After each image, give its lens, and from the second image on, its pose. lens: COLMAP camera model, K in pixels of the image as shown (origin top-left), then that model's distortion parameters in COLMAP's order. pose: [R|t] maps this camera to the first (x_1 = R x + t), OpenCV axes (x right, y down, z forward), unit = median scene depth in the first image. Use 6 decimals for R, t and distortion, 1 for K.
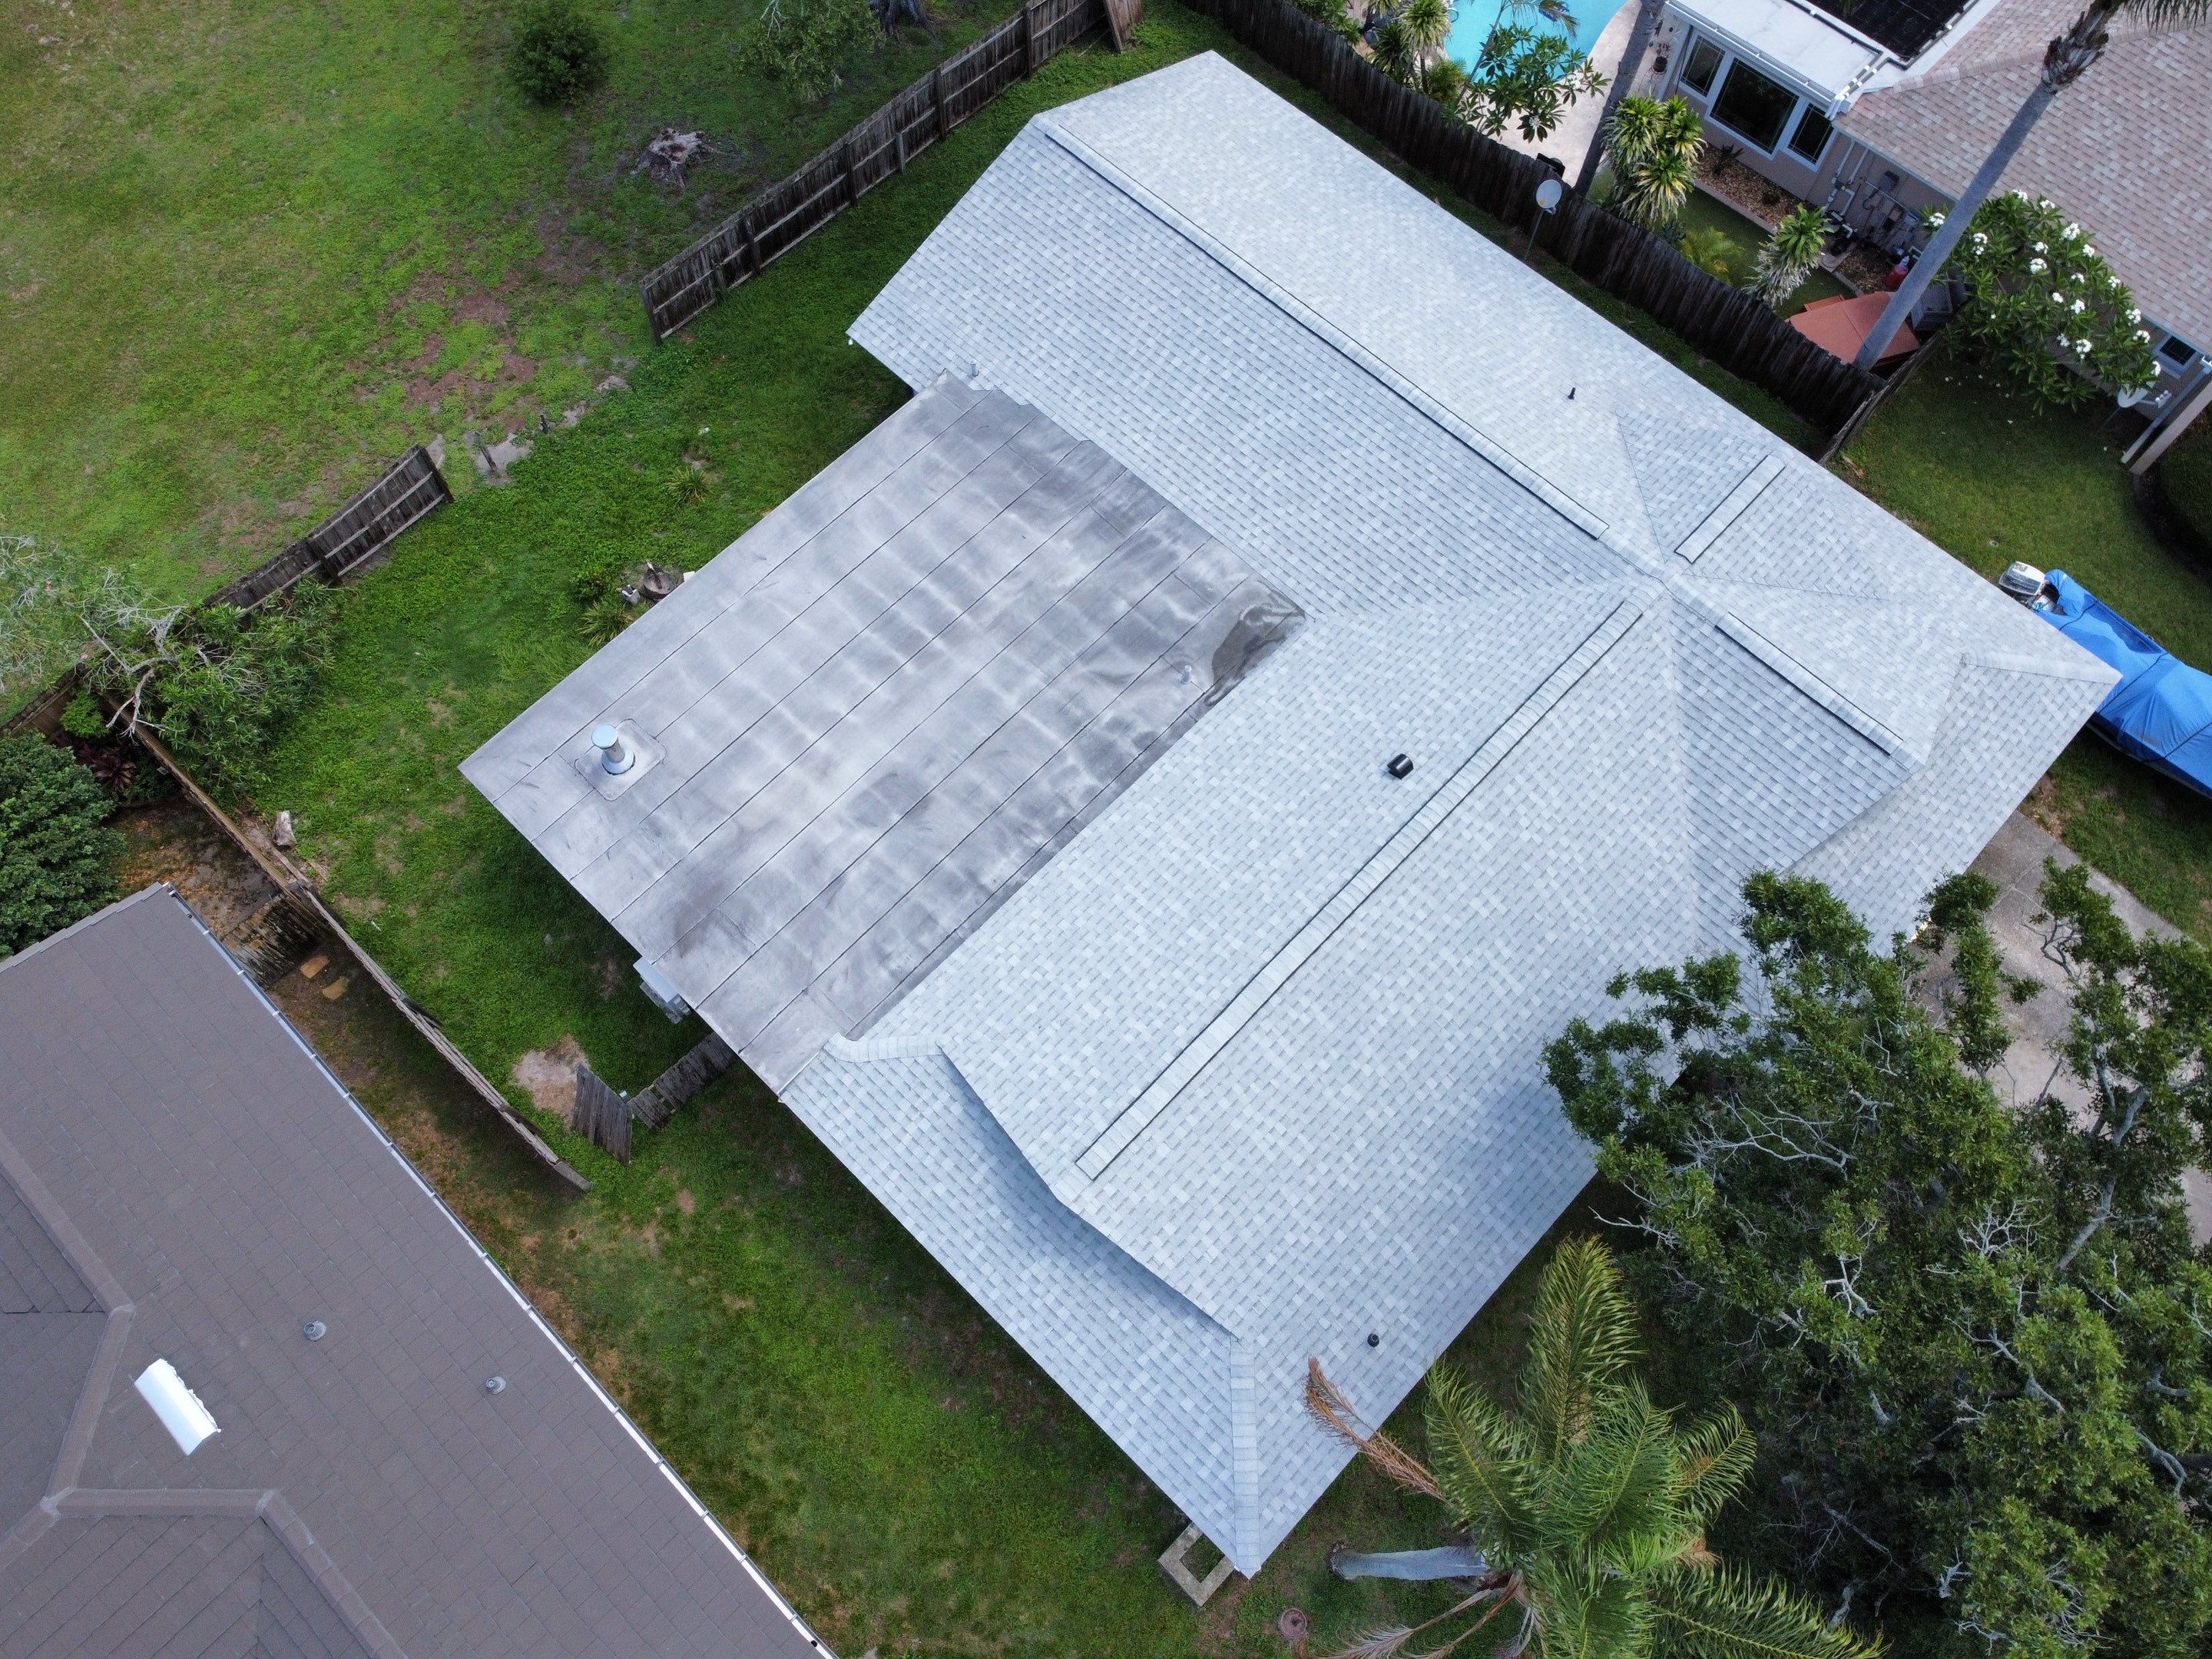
lens RADIAL K [[1633.0, 0, 1065.2], [0, 1633.0, 817.0], [0, 0, 1]] dist [0.030564, -0.064952]
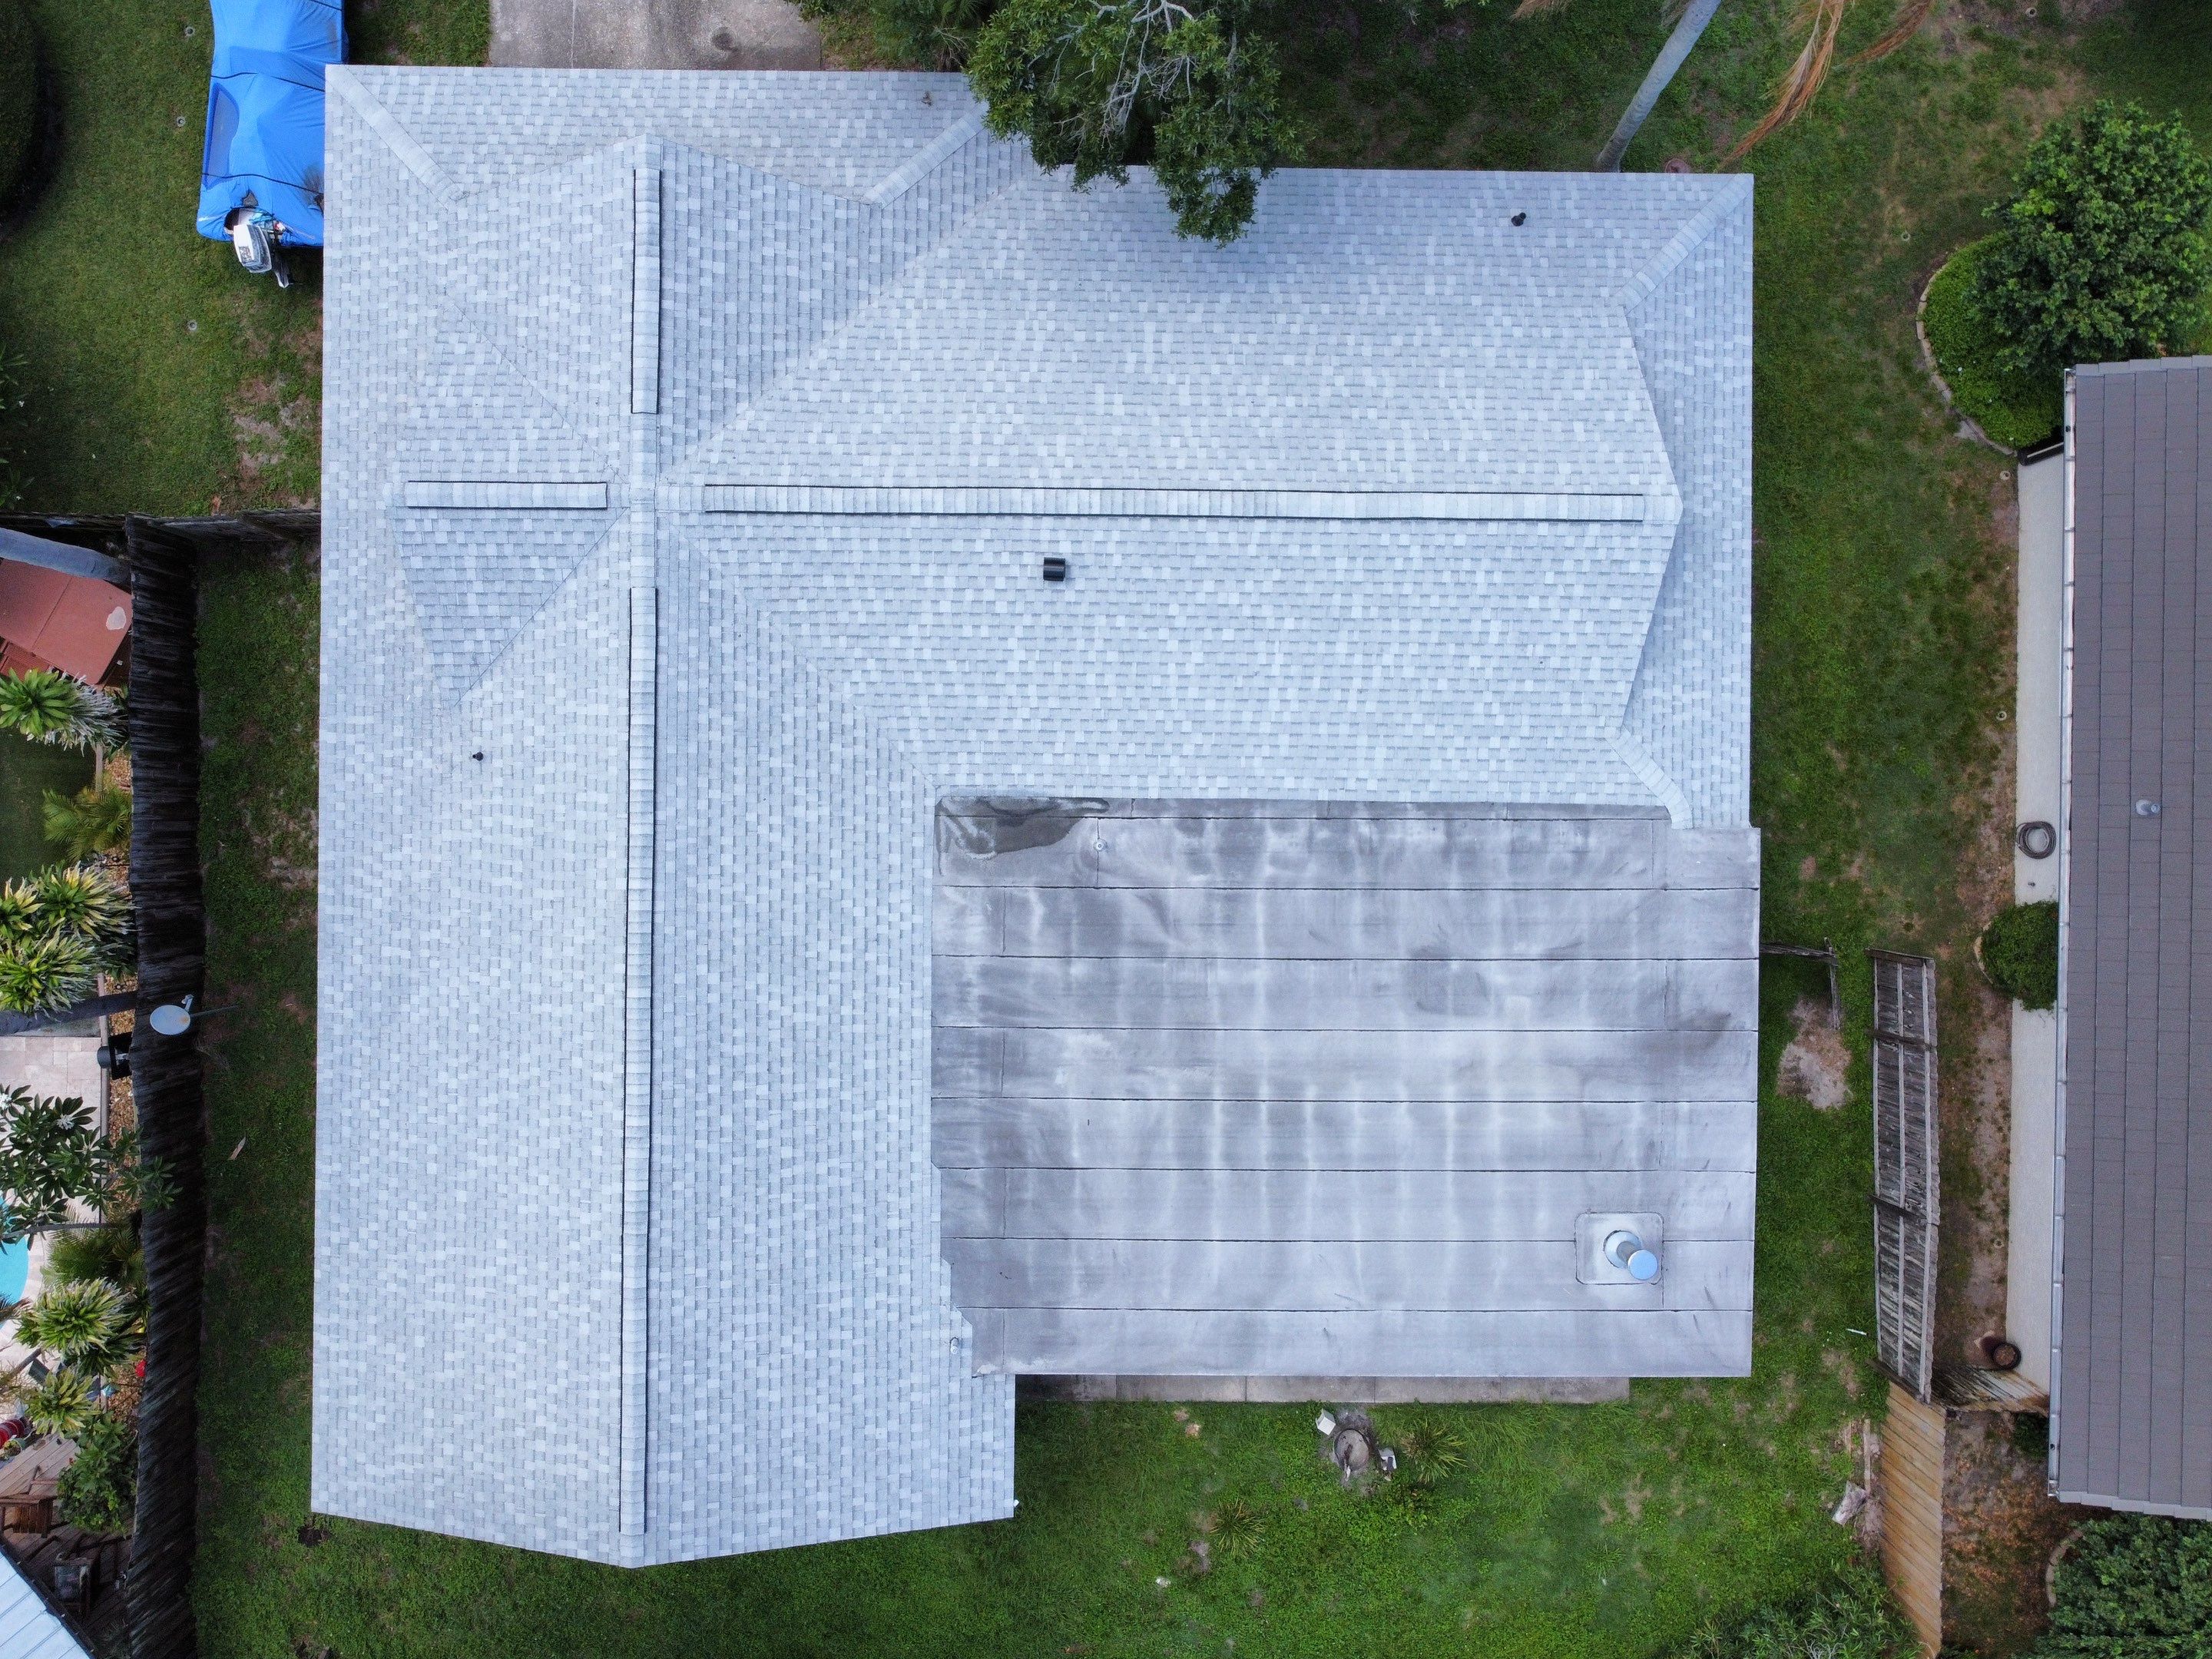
lens RADIAL K [[1666.4, 0, 1078.2], [0, 1666.4, 811.4], [0, 0, 1]] dist [0.000057, -0.001259]
pose [[-0.693182, -0.720758, 0.002729, 0.093055], [0.658575, -0.631830, 0.408742, -0.436842], [-0.292880, 0.285129, 0.912646, 0.202368]]
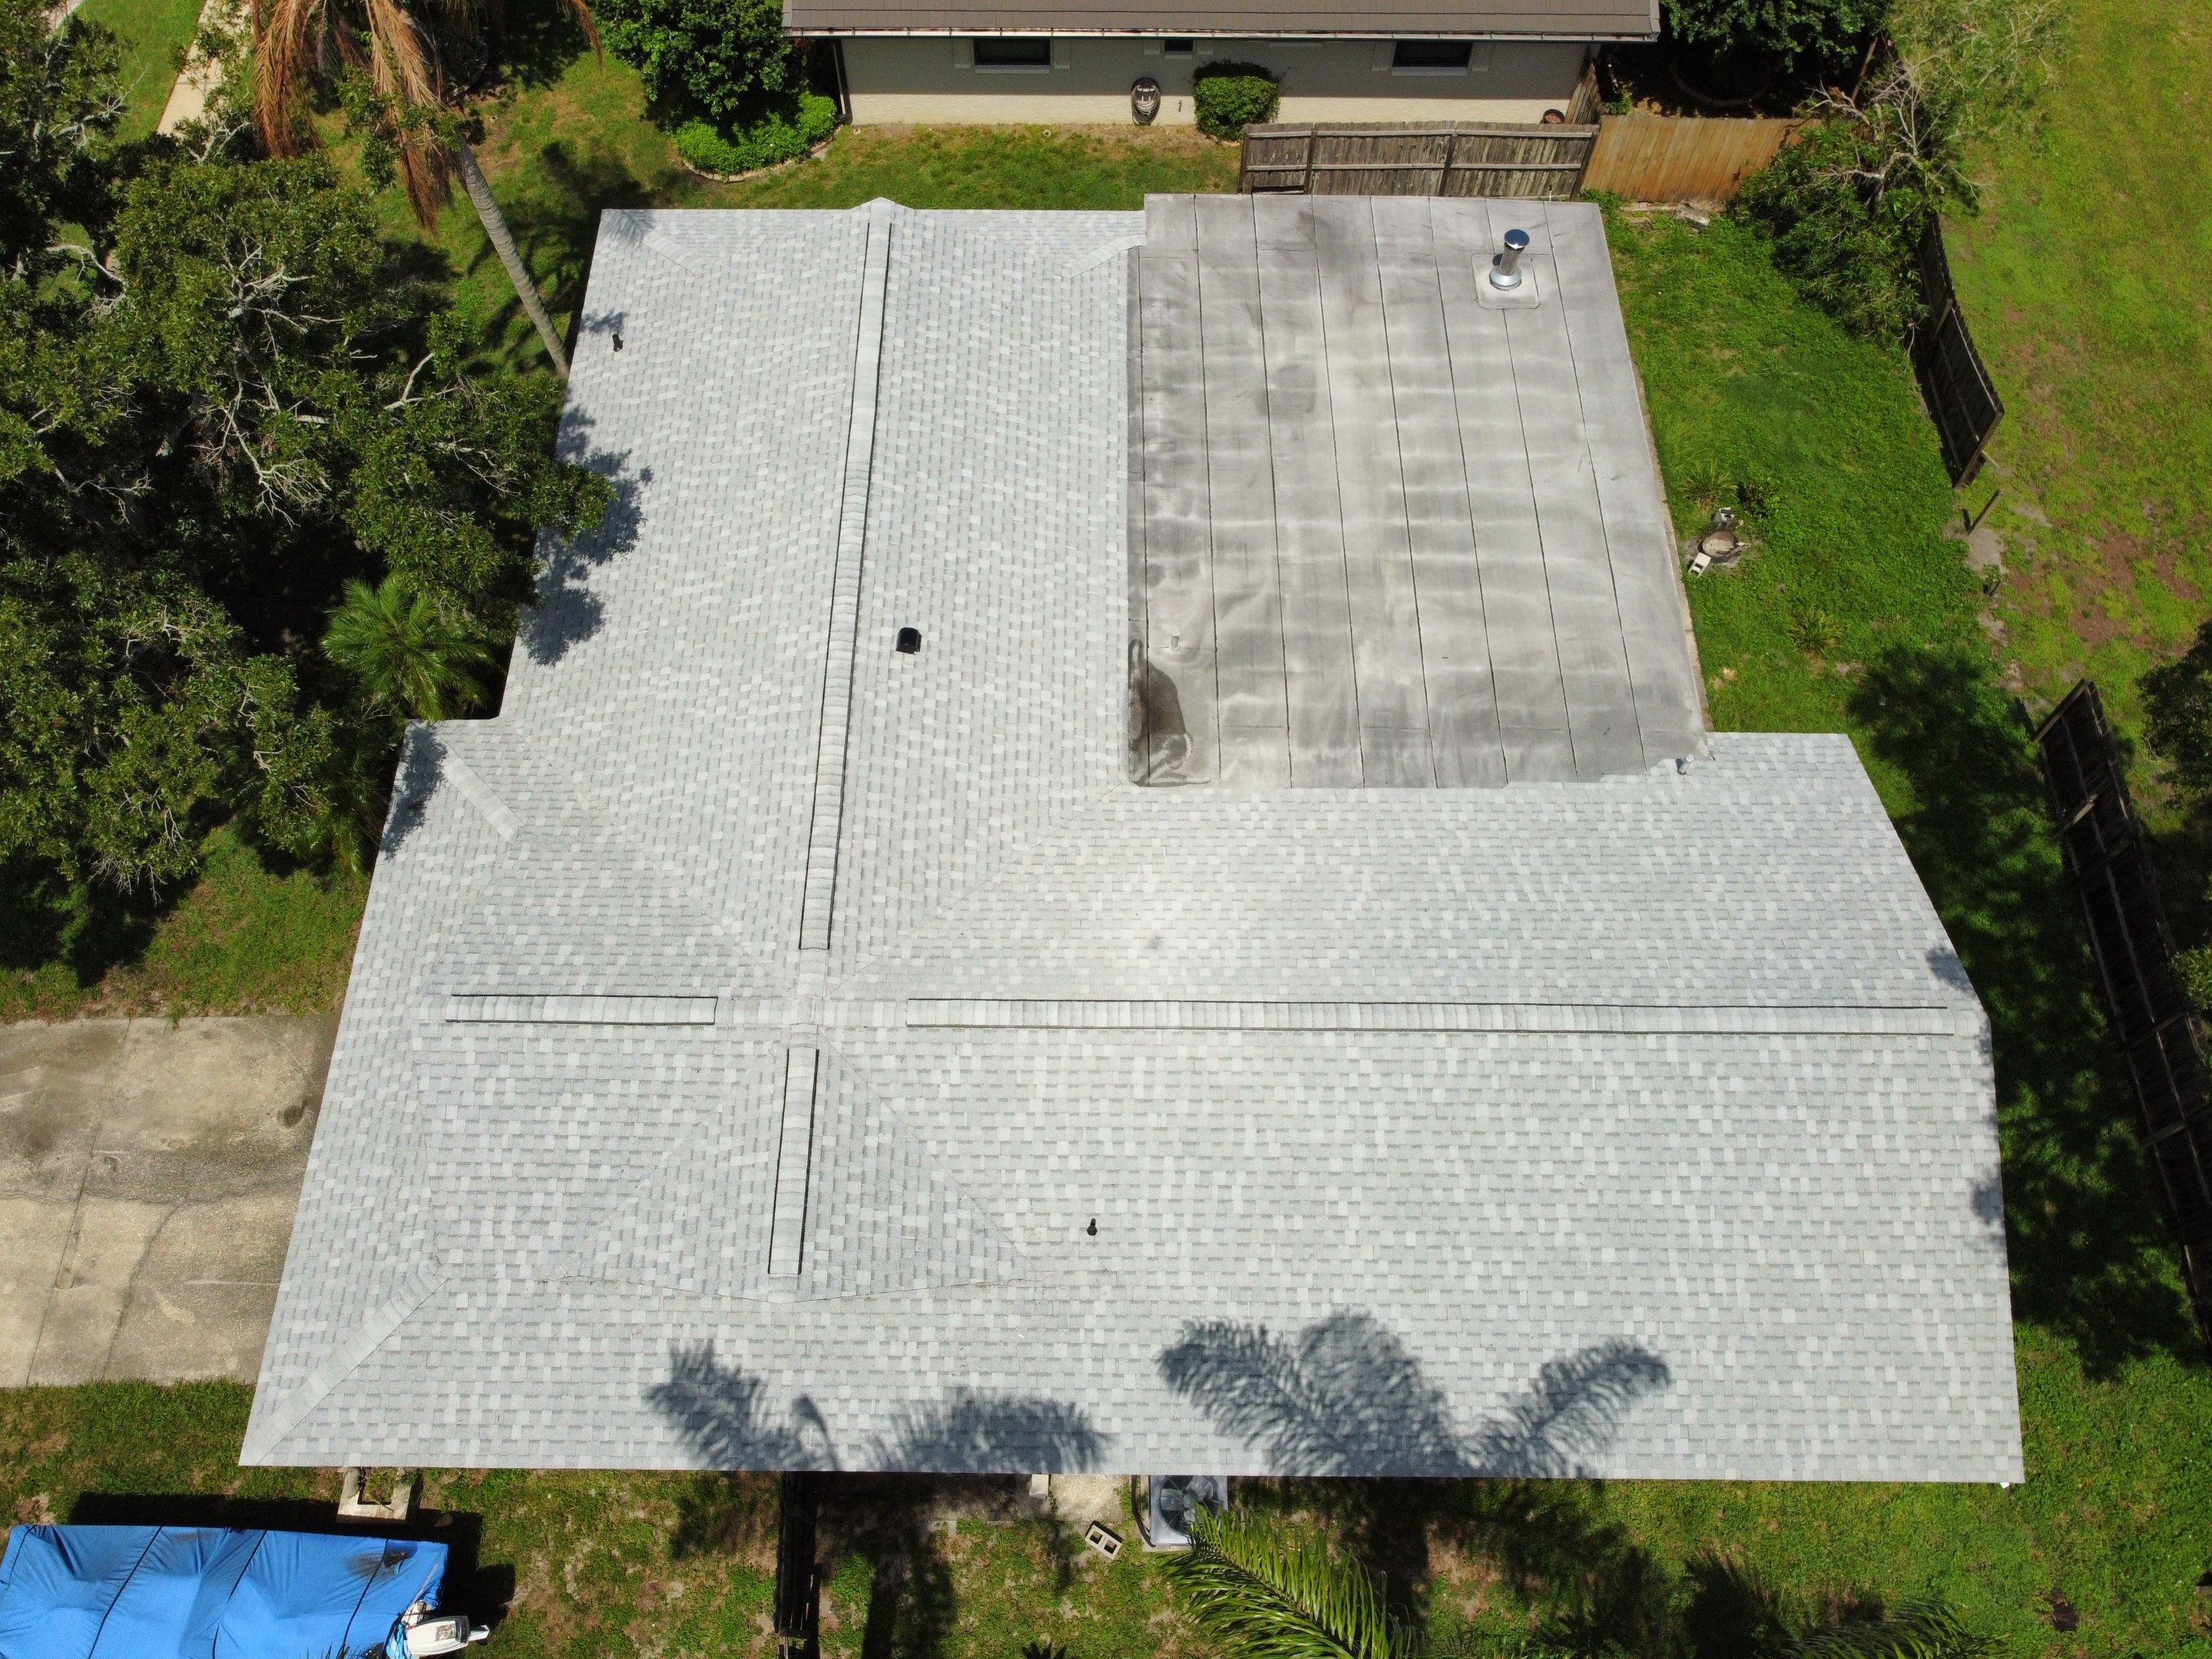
lens RADIAL K [[1666.4, 0, 1078.2], [0, 1666.4, 811.4], [0, 0, 1]] dist [0.000057, -0.001259]
pose [[-0.719990, 0.614972, -0.321595, 0.454662], [-0.632070, -0.389765, 0.669754, -0.686399], [0.286534, 0.685487, 0.669332, 0.445769]]
